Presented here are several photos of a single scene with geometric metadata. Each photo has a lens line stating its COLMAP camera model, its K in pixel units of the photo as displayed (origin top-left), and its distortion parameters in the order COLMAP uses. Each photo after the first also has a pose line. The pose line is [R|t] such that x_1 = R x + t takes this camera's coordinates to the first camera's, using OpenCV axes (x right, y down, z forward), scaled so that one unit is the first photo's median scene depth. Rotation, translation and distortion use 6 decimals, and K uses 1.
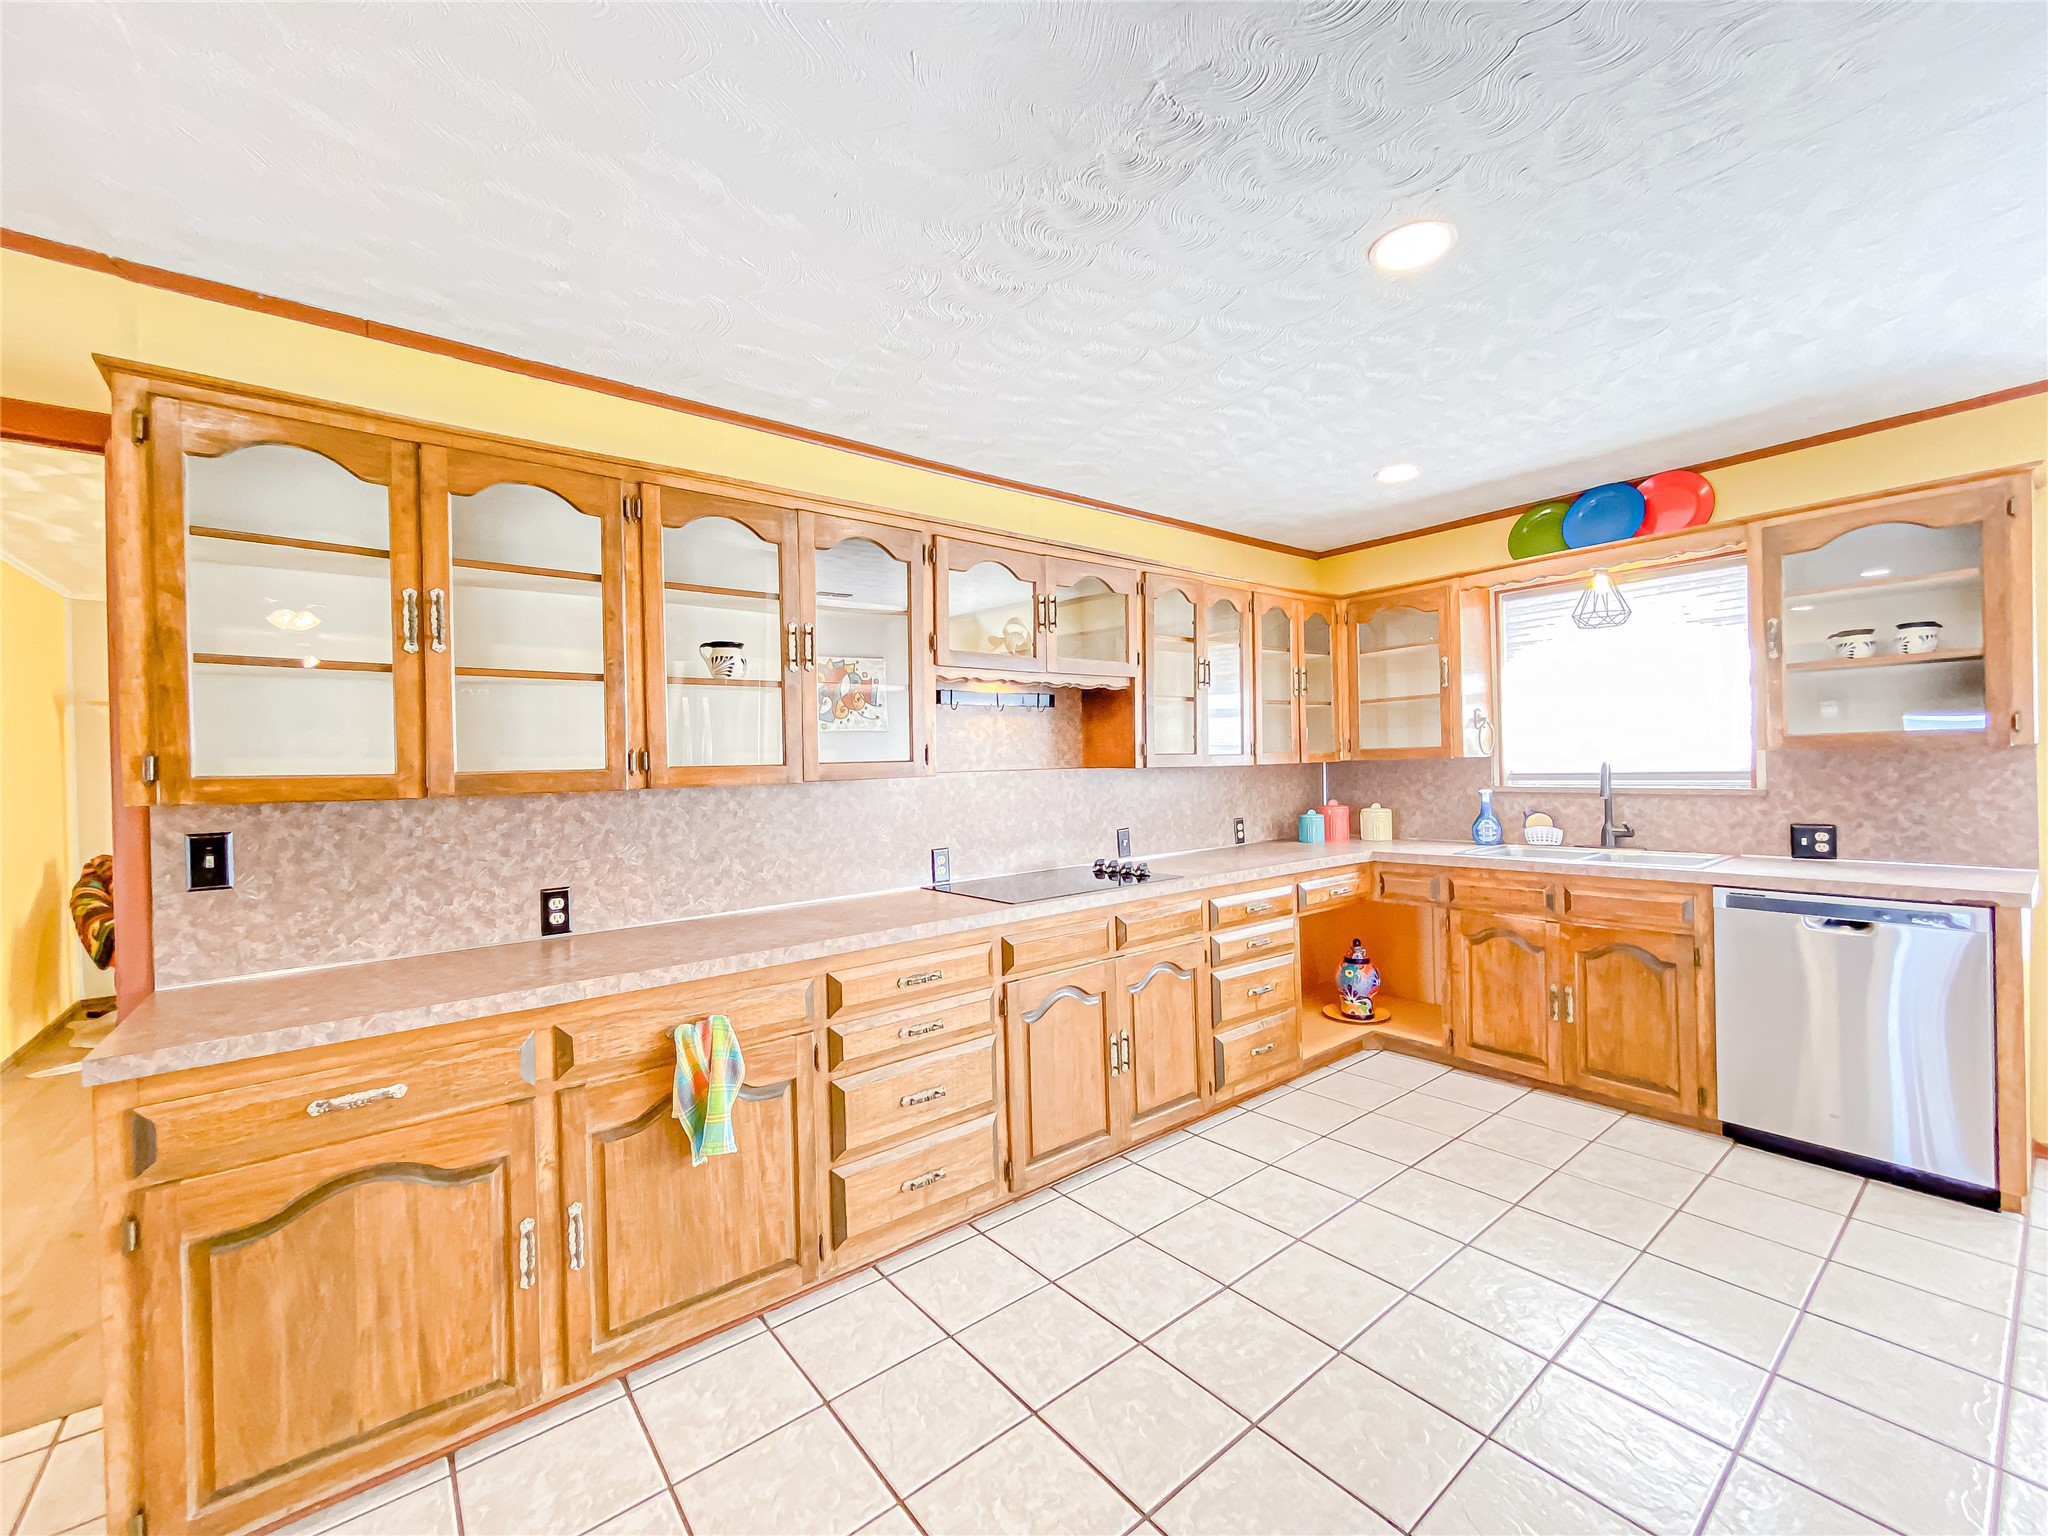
lens RADIAL K [[844.7, 0, 1024.0], [0, 844.7, 768.0], [0, 0, 1]] dist [0.008086, -0.000293]
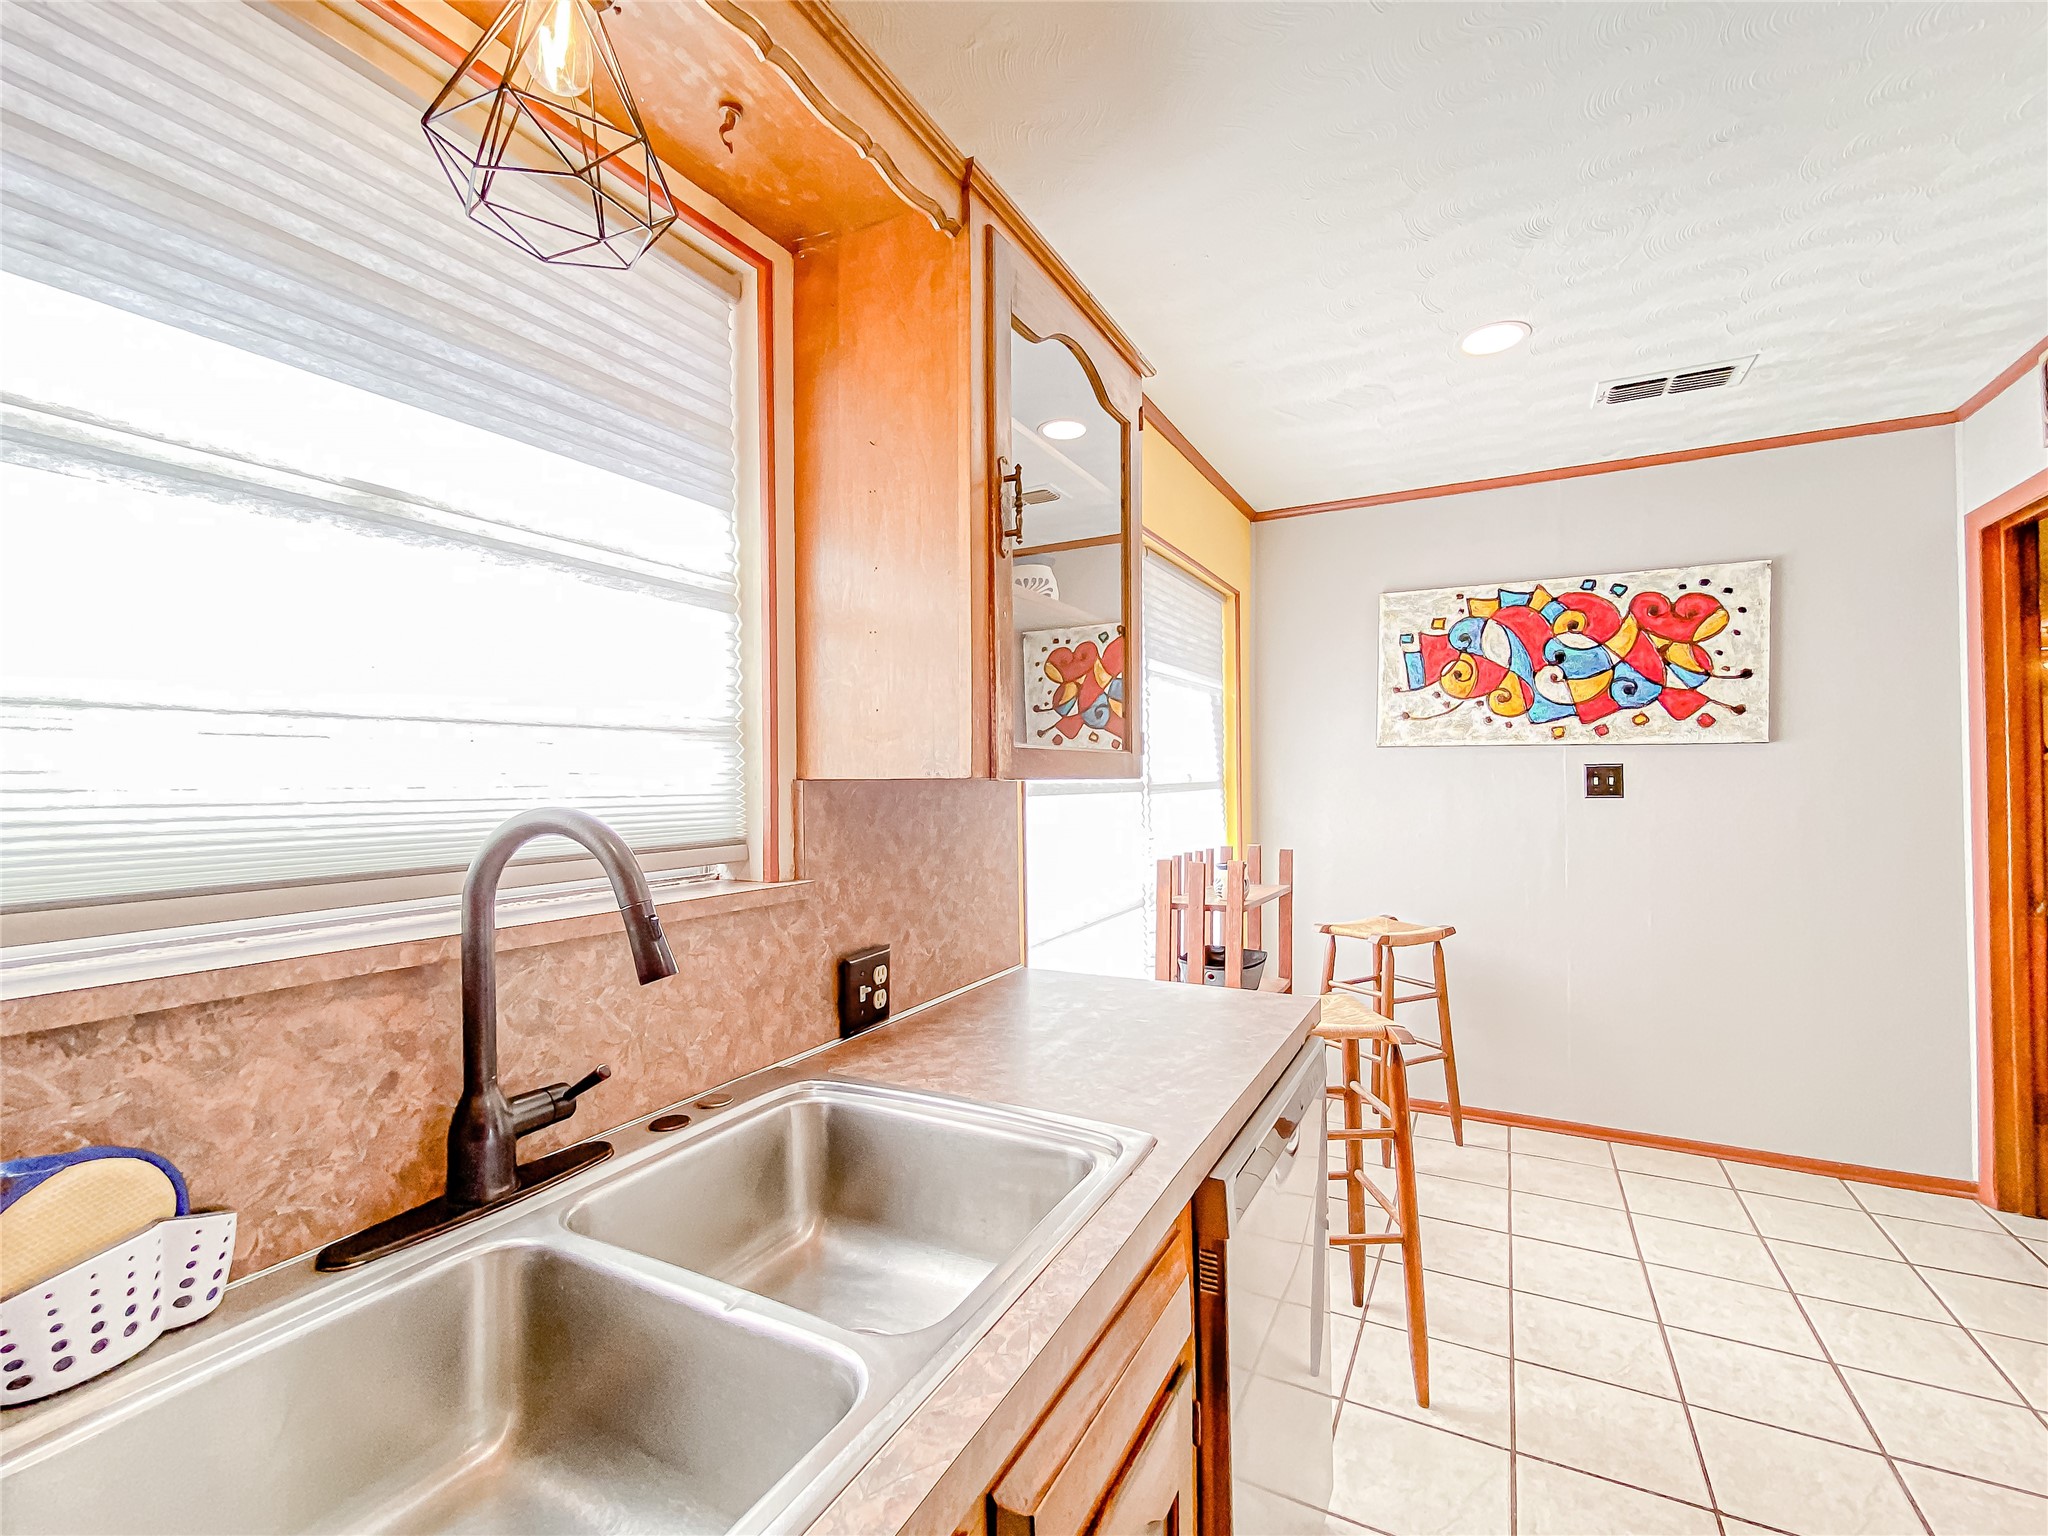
lens RADIAL K [[865.0, 0, 1024.0], [0, 865.0, 768.0], [0, 0, 1]] dist [0.000096, -0.000287]
pose [[-0.410162, 0.037325, 0.911249, 0.464170], [0.022167, 0.999275, -0.030953, -0.013360], [-0.911743, 0.007504, -0.410692, 1.080819]]
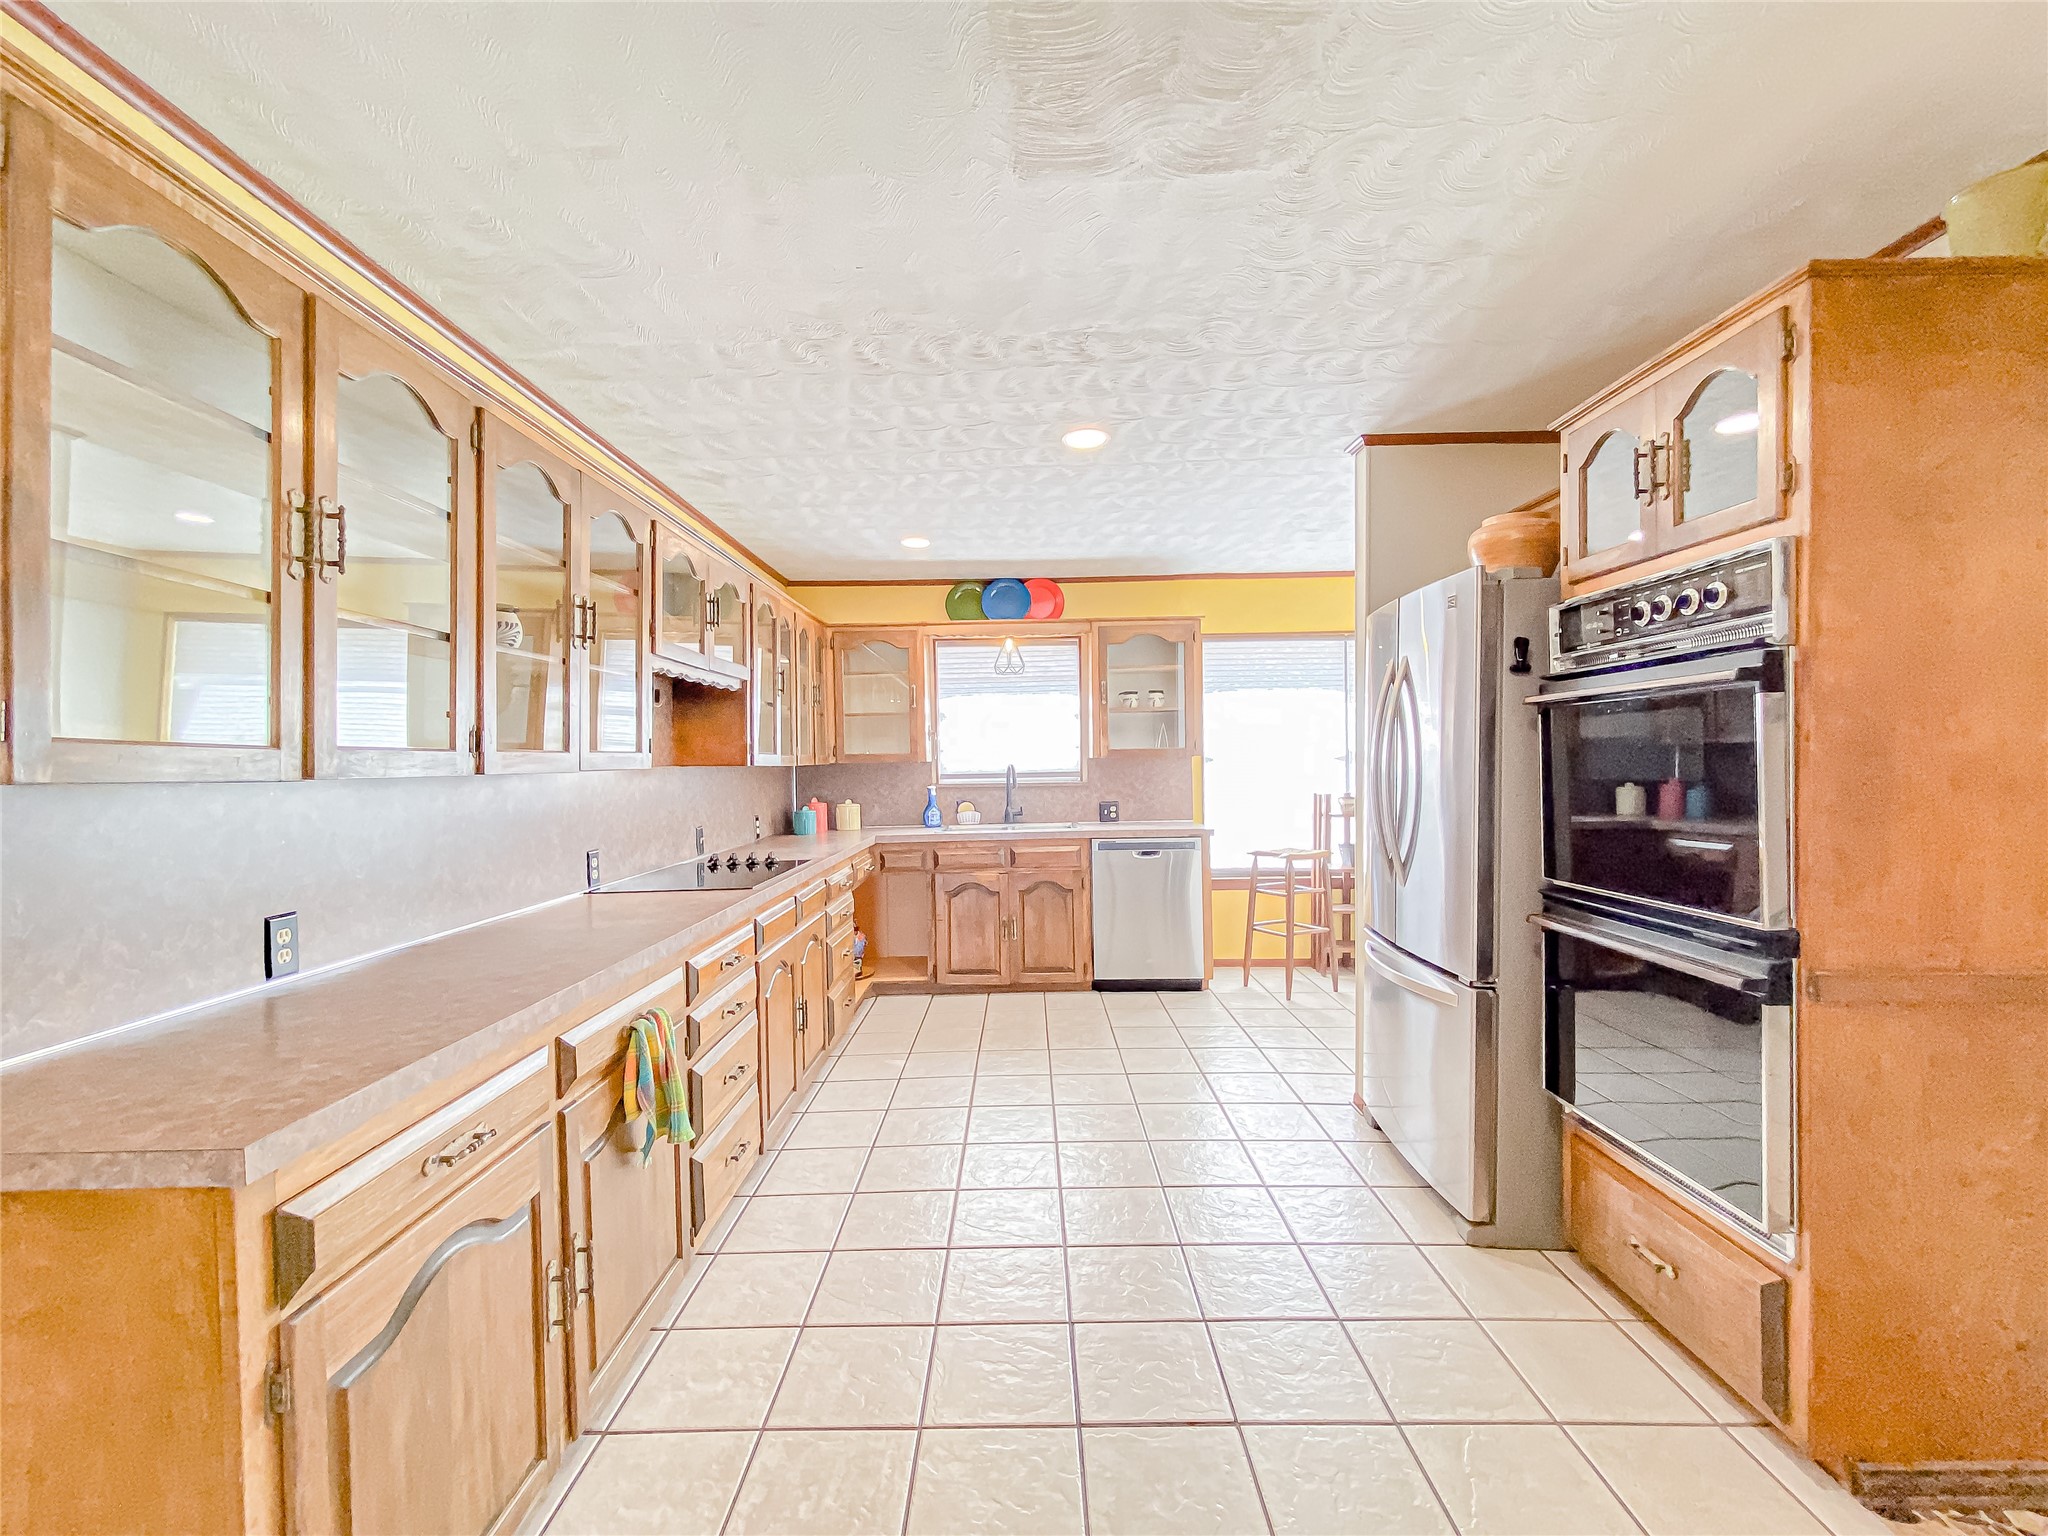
lens RADIAL K [[865.0, 0, 1024.0], [0, 865.0, 768.0], [0, 0, 1]] dist [0.000096, -0.000287]
pose [[0.629997, 0.008152, 0.776555, -0.519329], [0.005779, 0.999868, -0.015184, 0.023034], [-0.776576, 0.014054, 0.629867, 0.033829]]
